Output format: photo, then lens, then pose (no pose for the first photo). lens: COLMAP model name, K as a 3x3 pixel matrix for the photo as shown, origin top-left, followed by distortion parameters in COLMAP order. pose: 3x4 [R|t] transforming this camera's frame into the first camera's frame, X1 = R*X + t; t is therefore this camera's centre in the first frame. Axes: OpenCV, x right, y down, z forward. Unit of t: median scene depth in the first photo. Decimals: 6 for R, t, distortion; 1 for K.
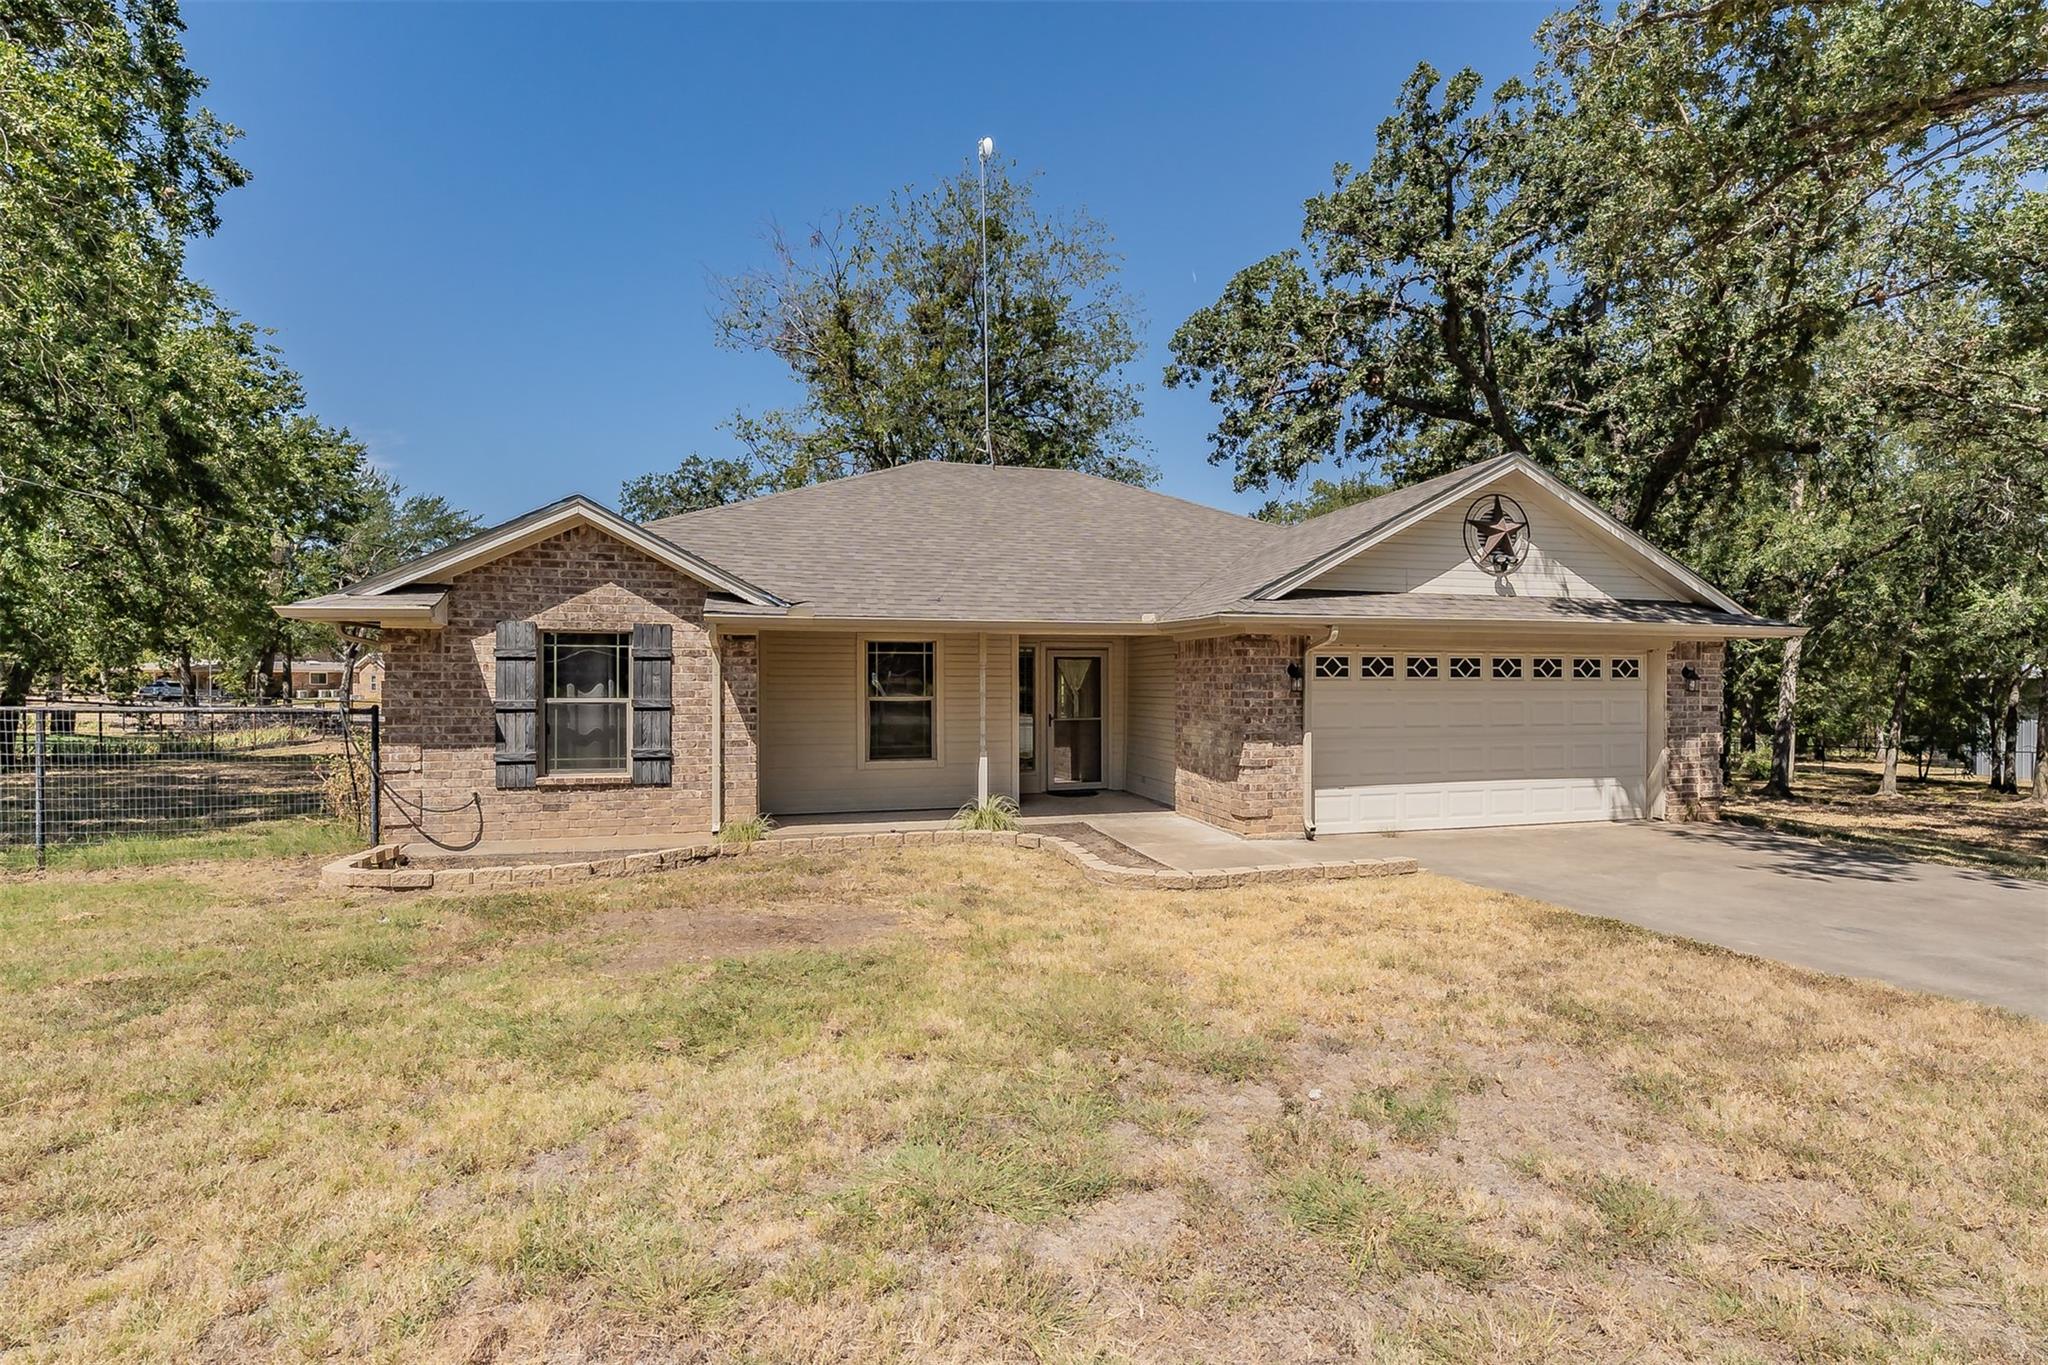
lens RADIAL K [[722.3, 0, 984.2], [0, 722.3, 695.7], [0, 0, 1]] dist [-0.000608, -0.000477]
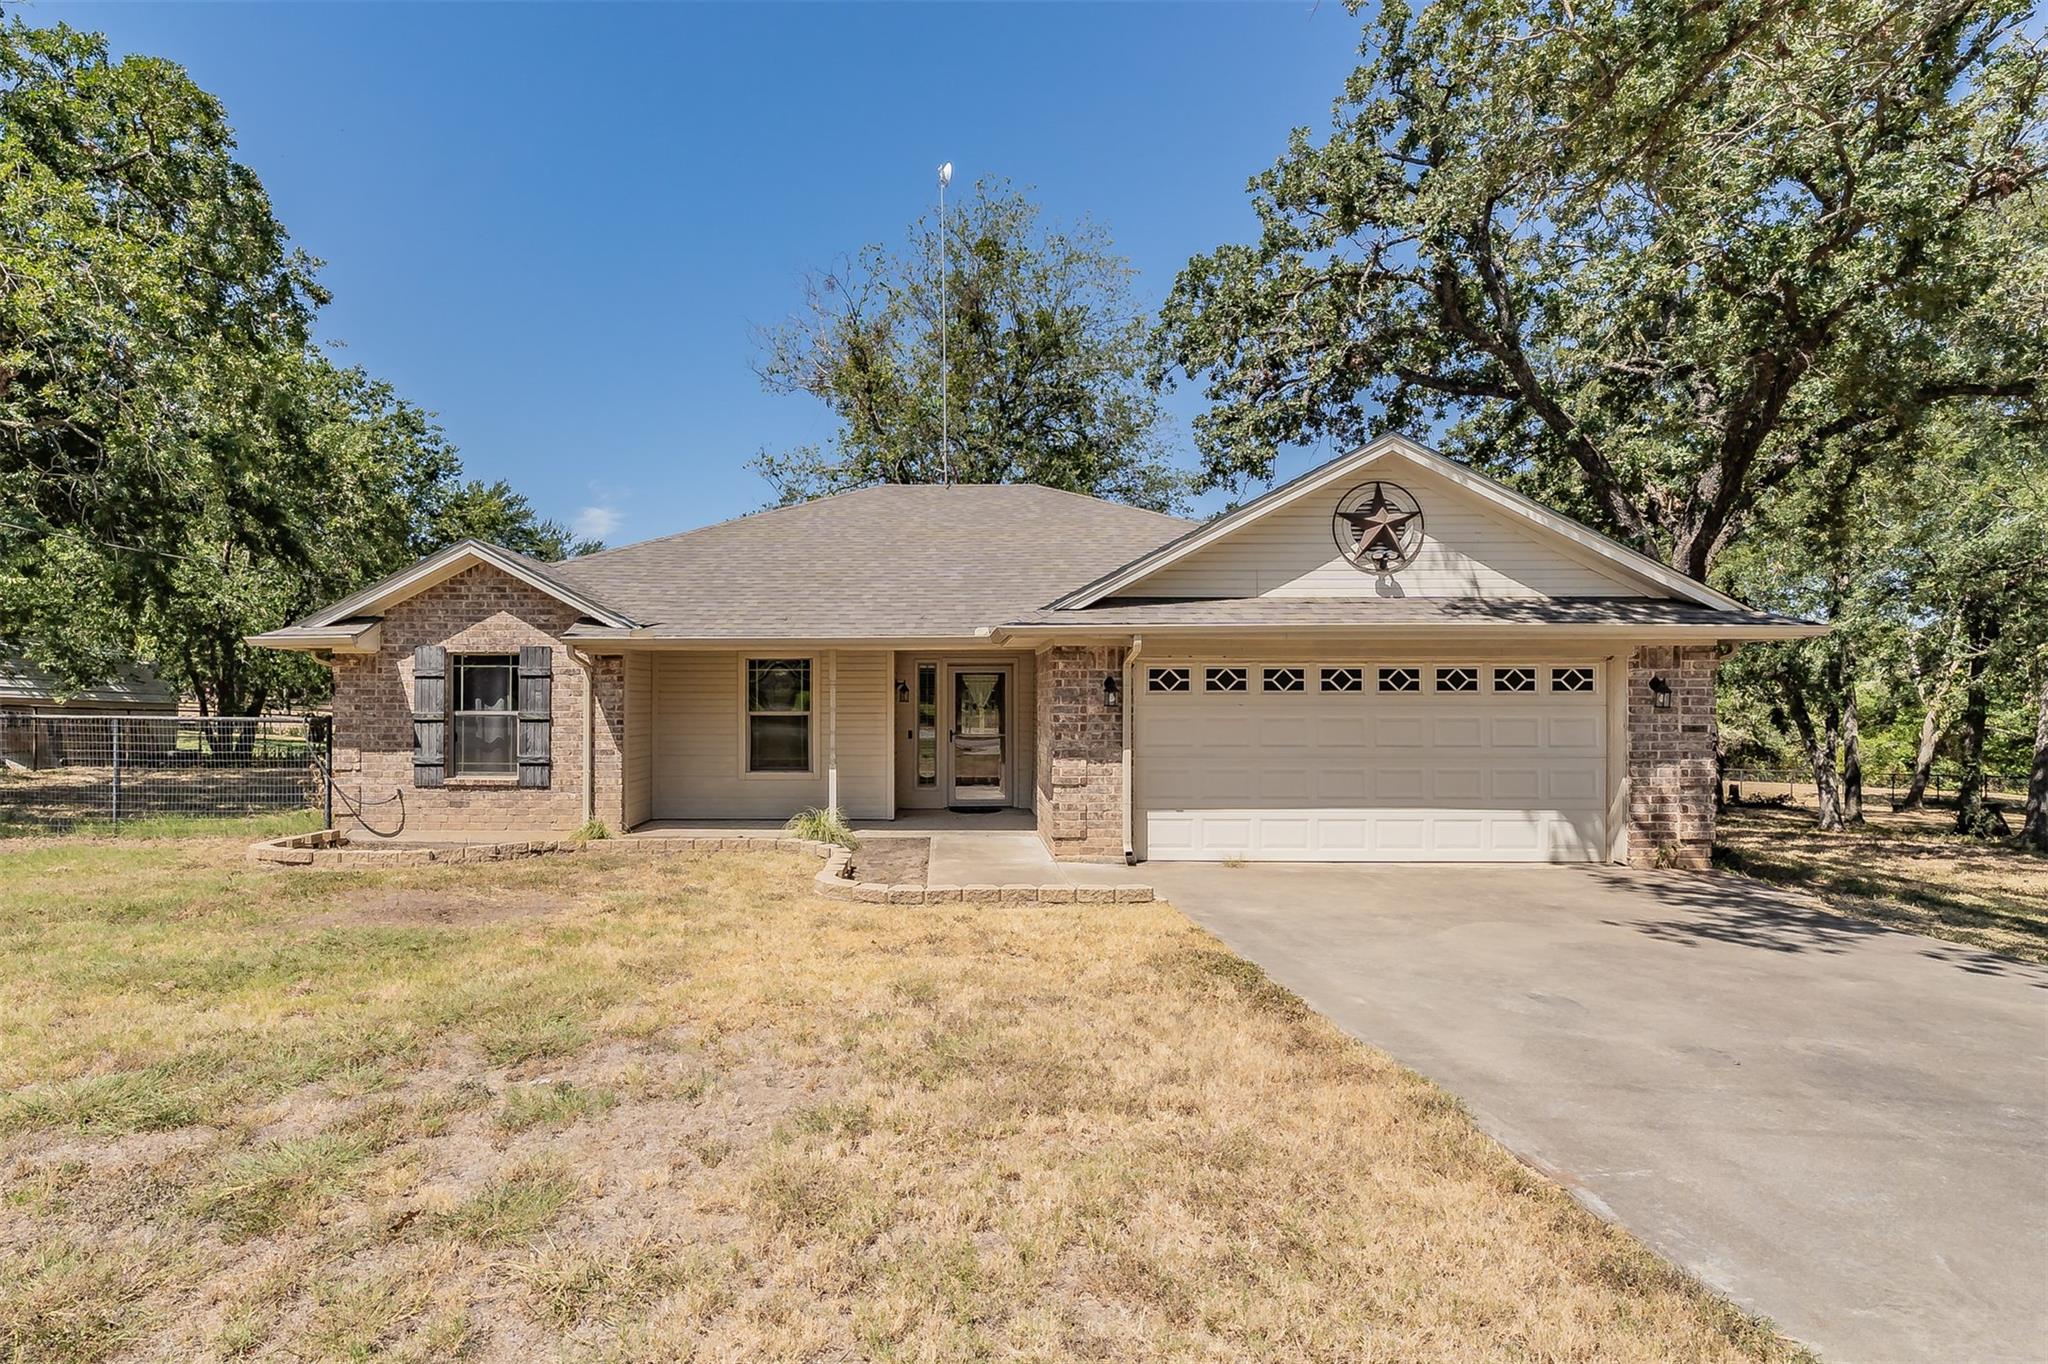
lens RADIAL K [[722.3, 0, 998.2], [0, 722.3, 711.9], [0, 0, 1]] dist [-0.000608, -0.000477]
pose [[0.974713, 0.002543, -0.223445, 0.486767], [-0.003665, 0.999983, -0.004605, 0.006543], [0.223430, 0.005308, 0.974706, 0.047760]]
